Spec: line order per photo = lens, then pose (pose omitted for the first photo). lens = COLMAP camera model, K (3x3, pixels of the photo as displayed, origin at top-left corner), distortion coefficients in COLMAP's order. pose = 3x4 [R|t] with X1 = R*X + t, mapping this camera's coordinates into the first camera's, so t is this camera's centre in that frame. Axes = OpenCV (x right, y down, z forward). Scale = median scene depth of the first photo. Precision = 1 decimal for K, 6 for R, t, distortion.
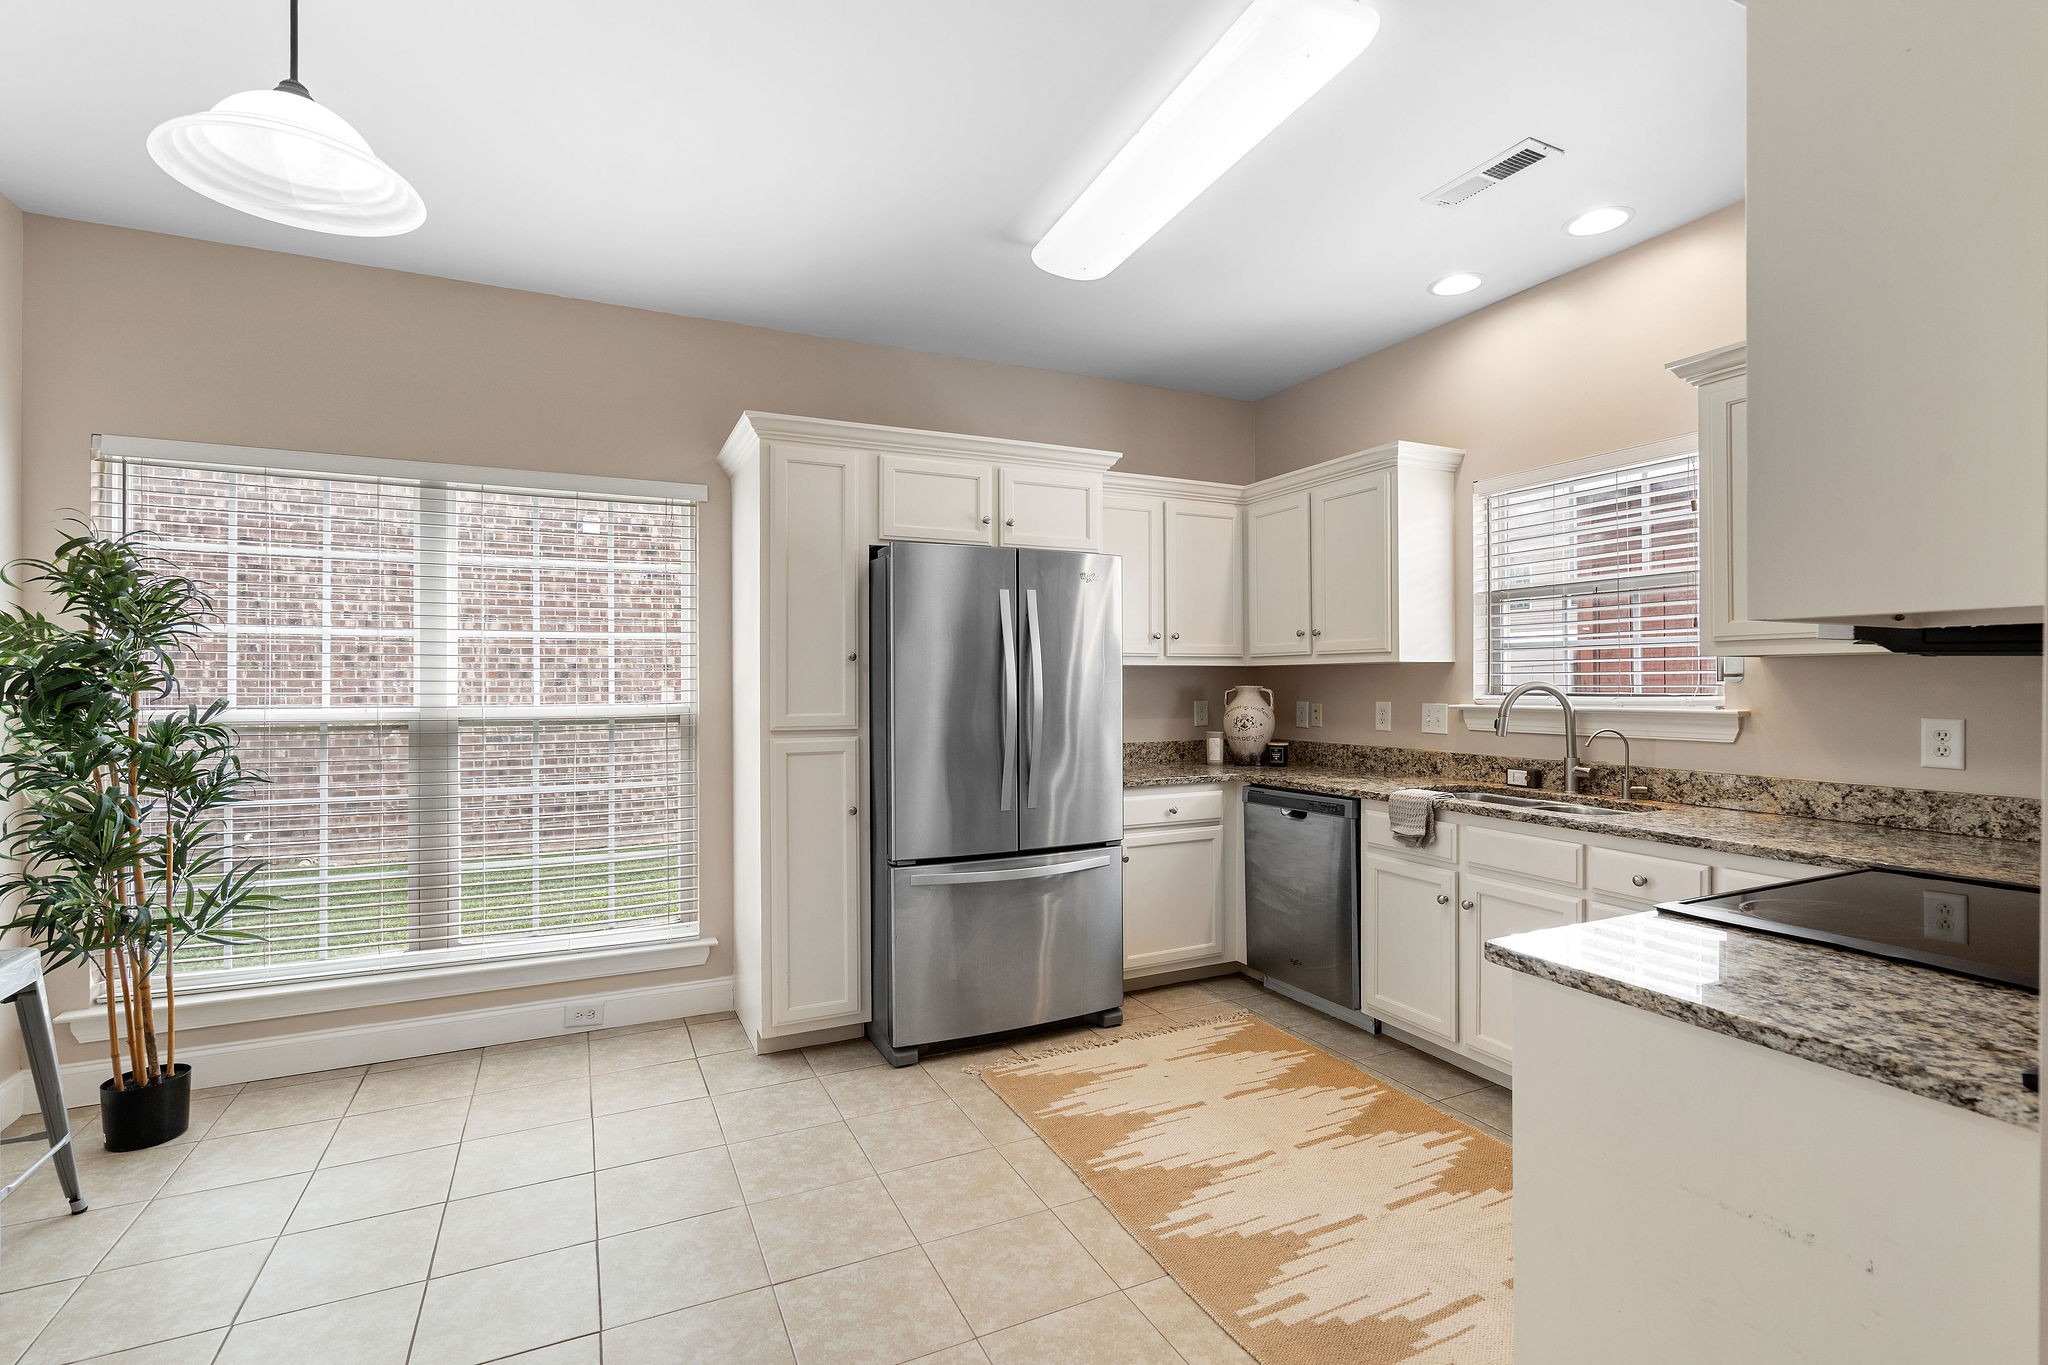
lens RADIAL K [[926.0, 0, 1017.6], [0, 926.0, 682.1], [0, 0, 1]] dist [-0.001520, -0.000038]
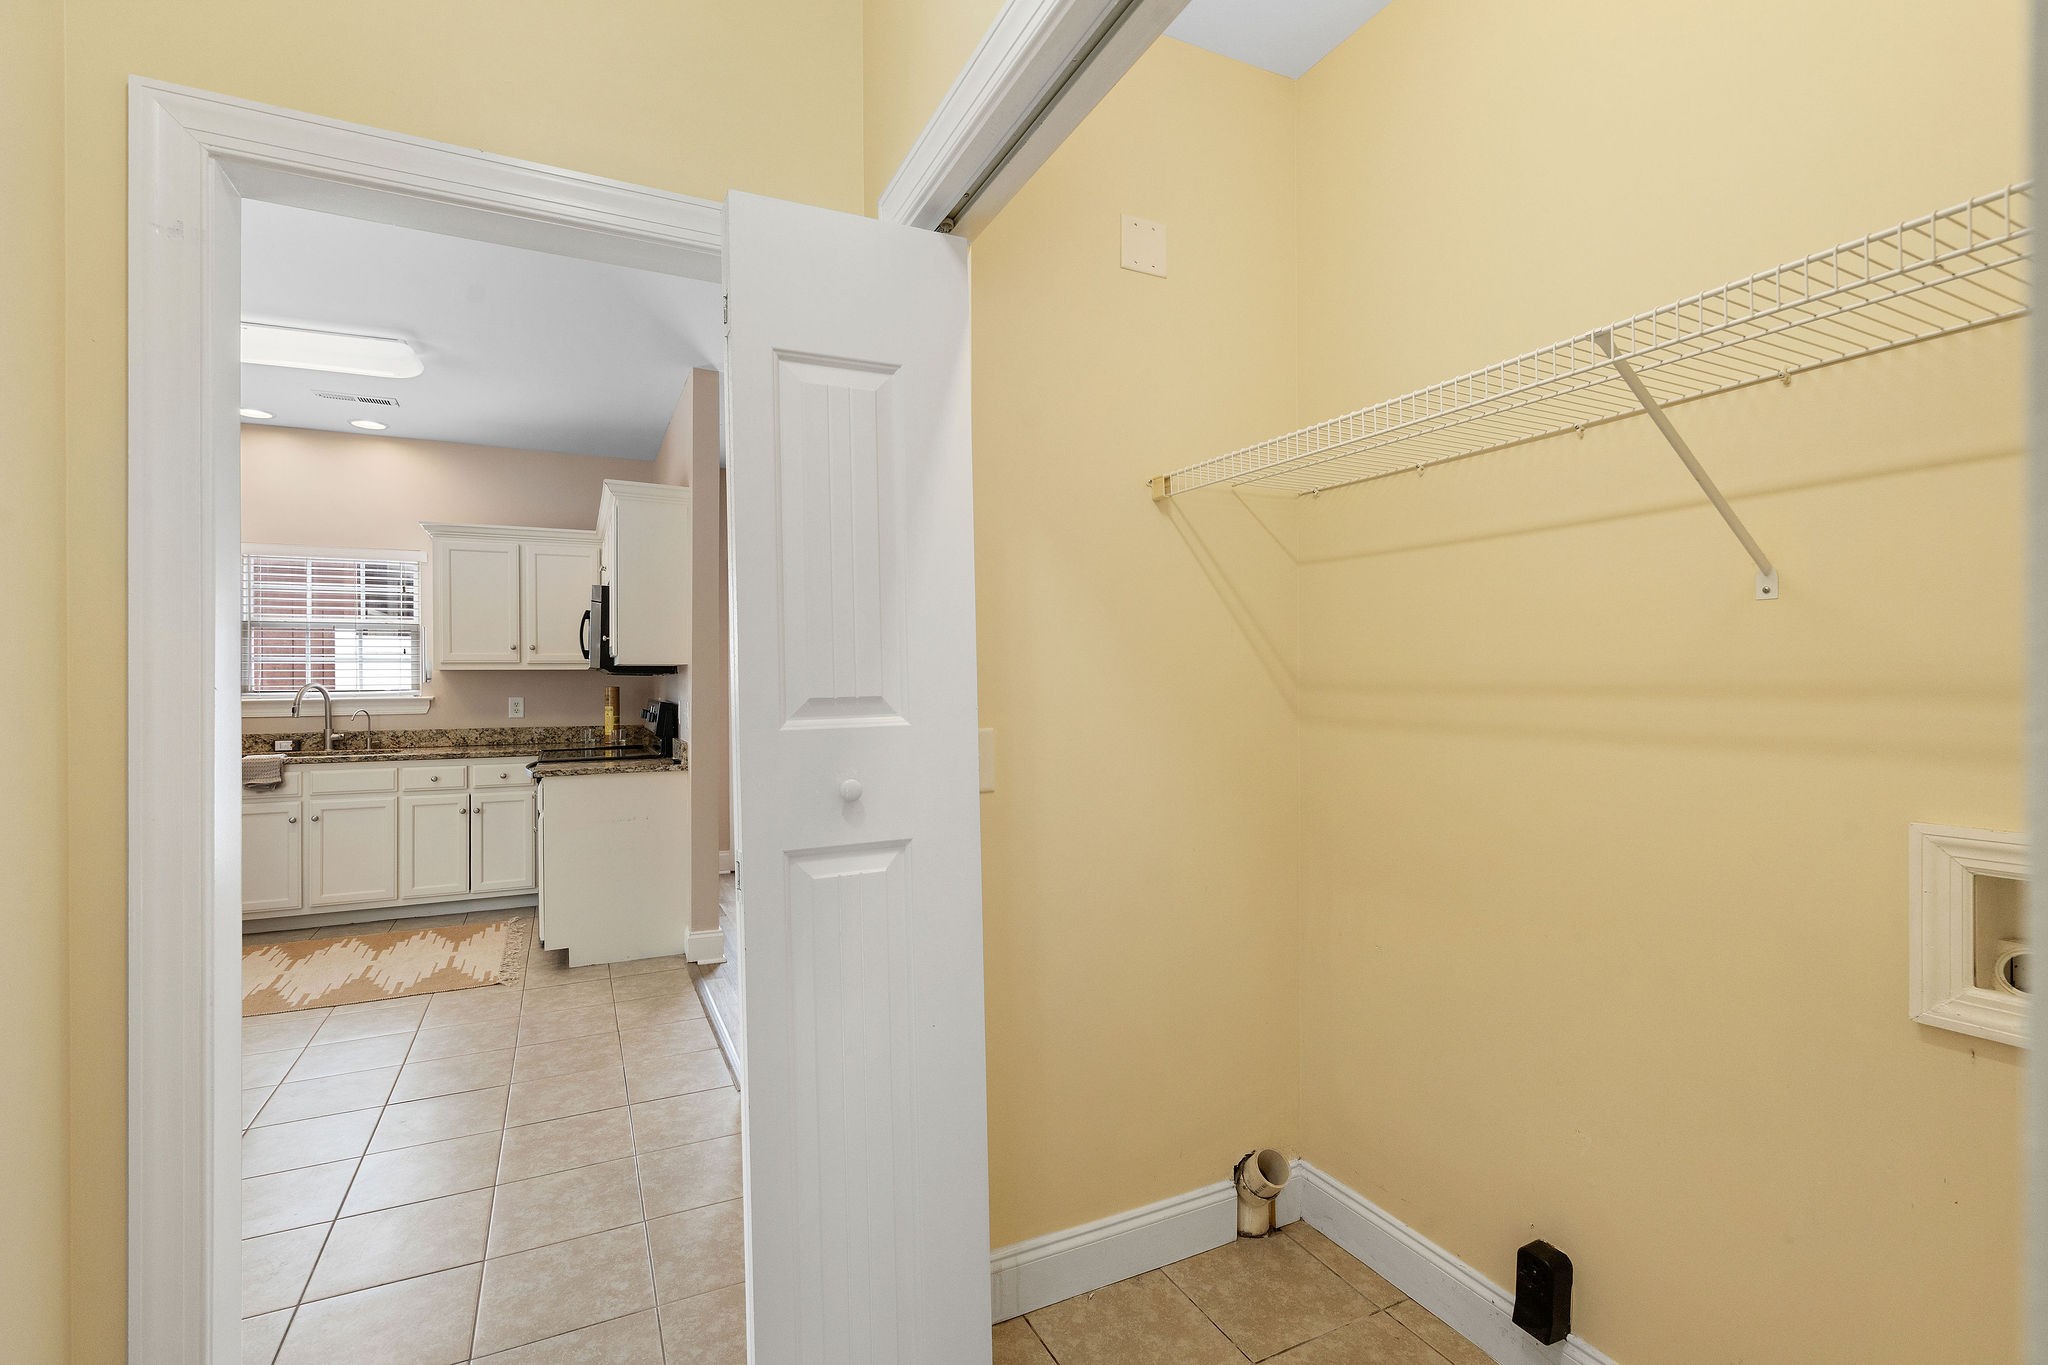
lens RADIAL K [[919.4, 0, 1019.5], [0, 919.4, 674.6], [0, 0, 1]] dist [-0.000780, -0.000033]
pose [[-0.019402, 0.006958, 0.999788, -1.082992], [0.005809, 0.999960, -0.006847, 0.002558], [-0.999795, 0.005675, -0.019441, -0.206733]]
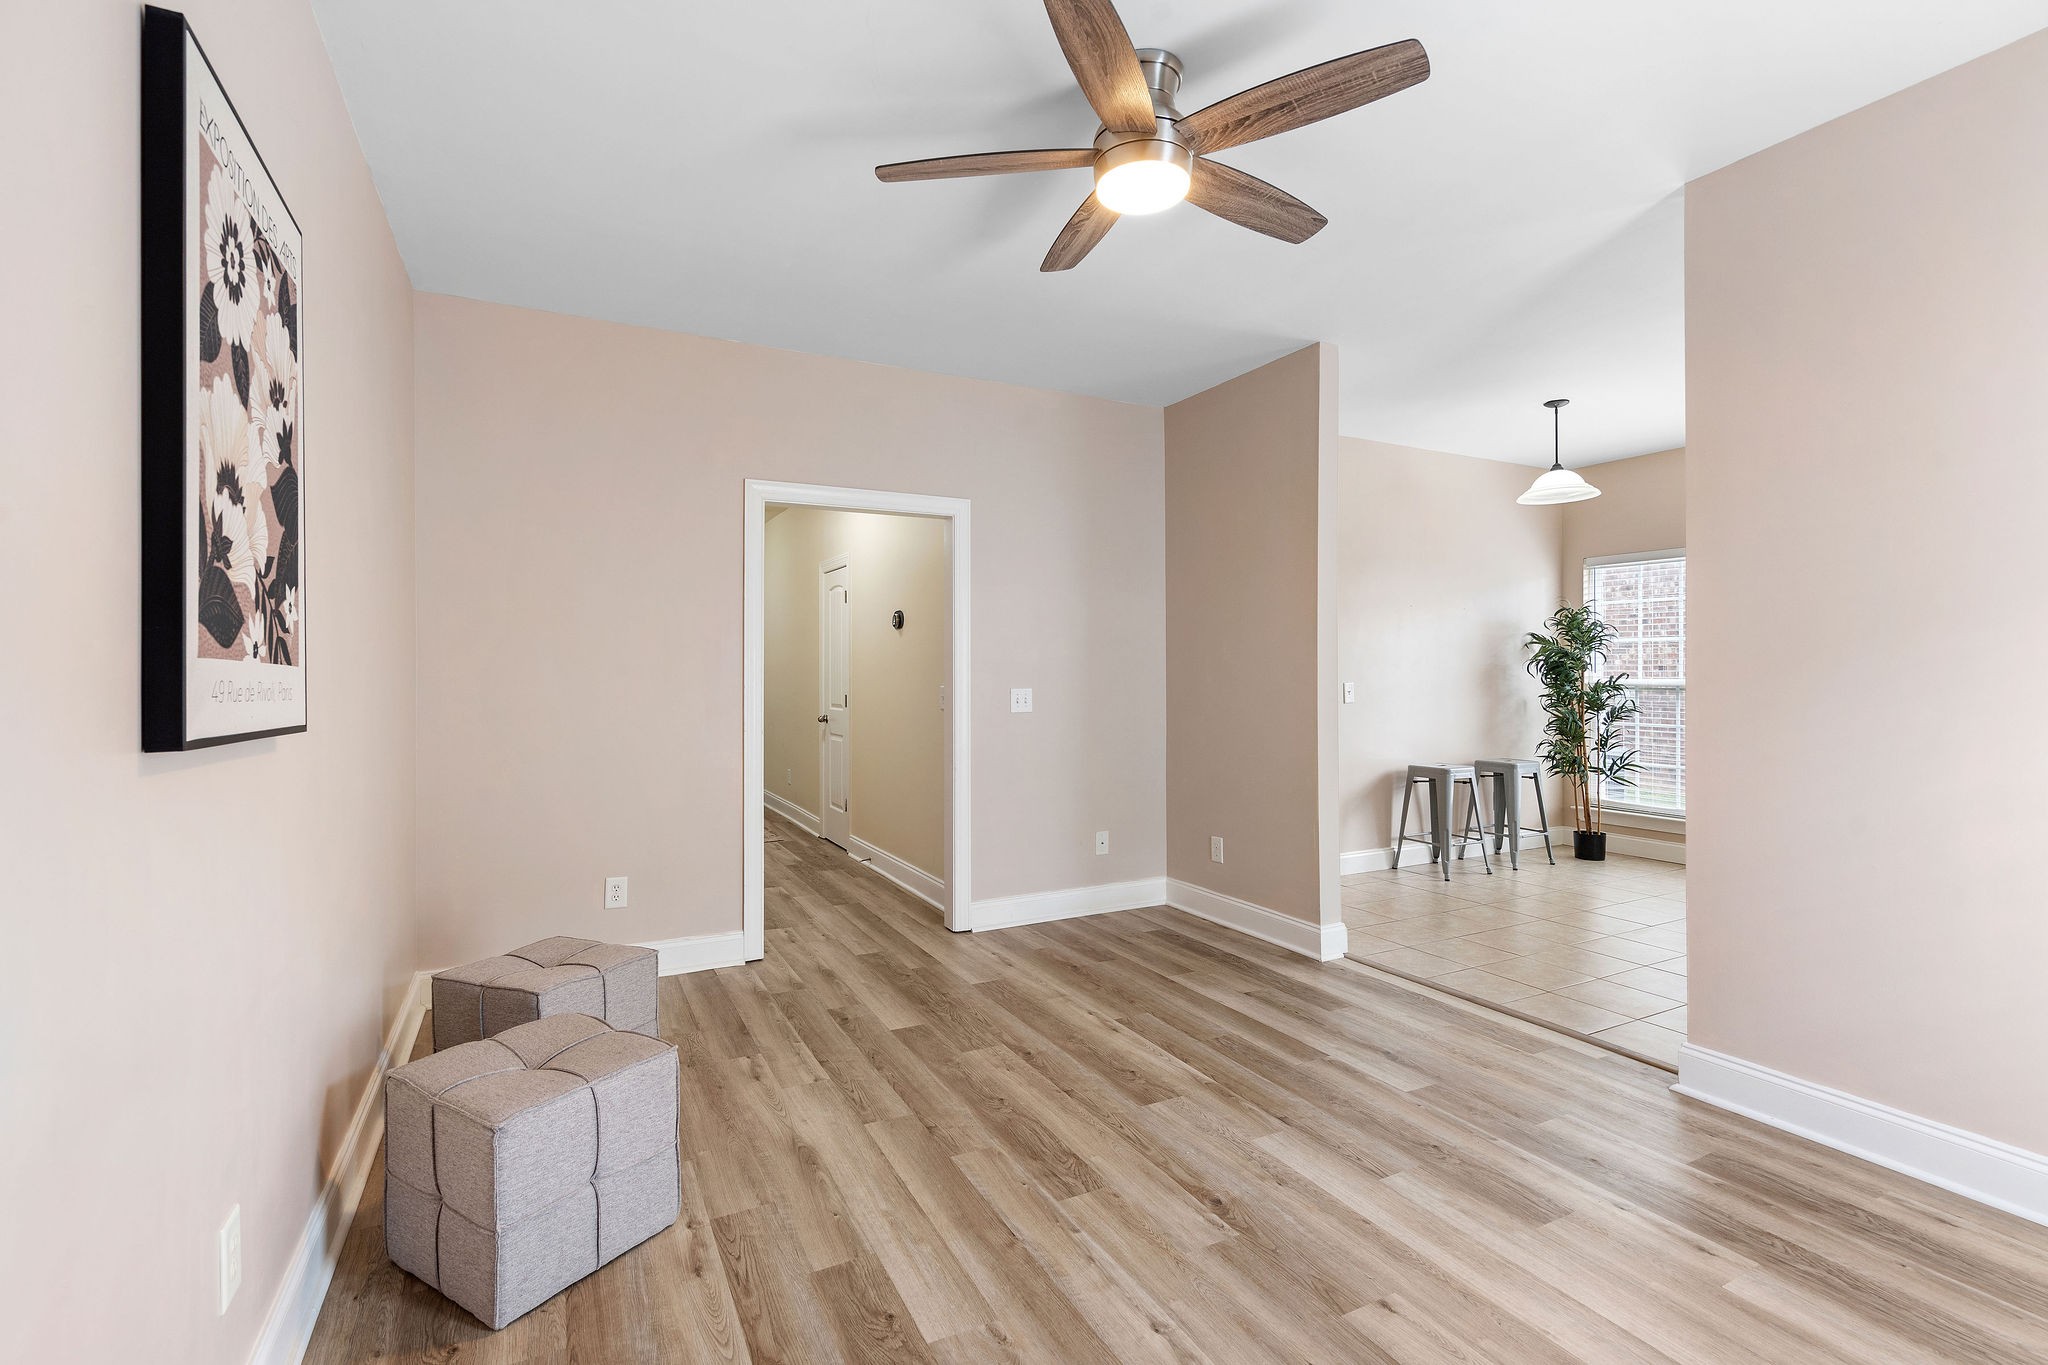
lens RADIAL K [[919.4, 0, 1019.5], [0, 919.4, 674.6], [0, 0, 1]] dist [-0.000780, -0.000033]
pose [[0.035667, 0.004207, -0.999355, 1.141686], [0.002764, 0.999987, 0.004308, 0.007990], [0.999360, -0.002915, 0.035655, -0.455098]]
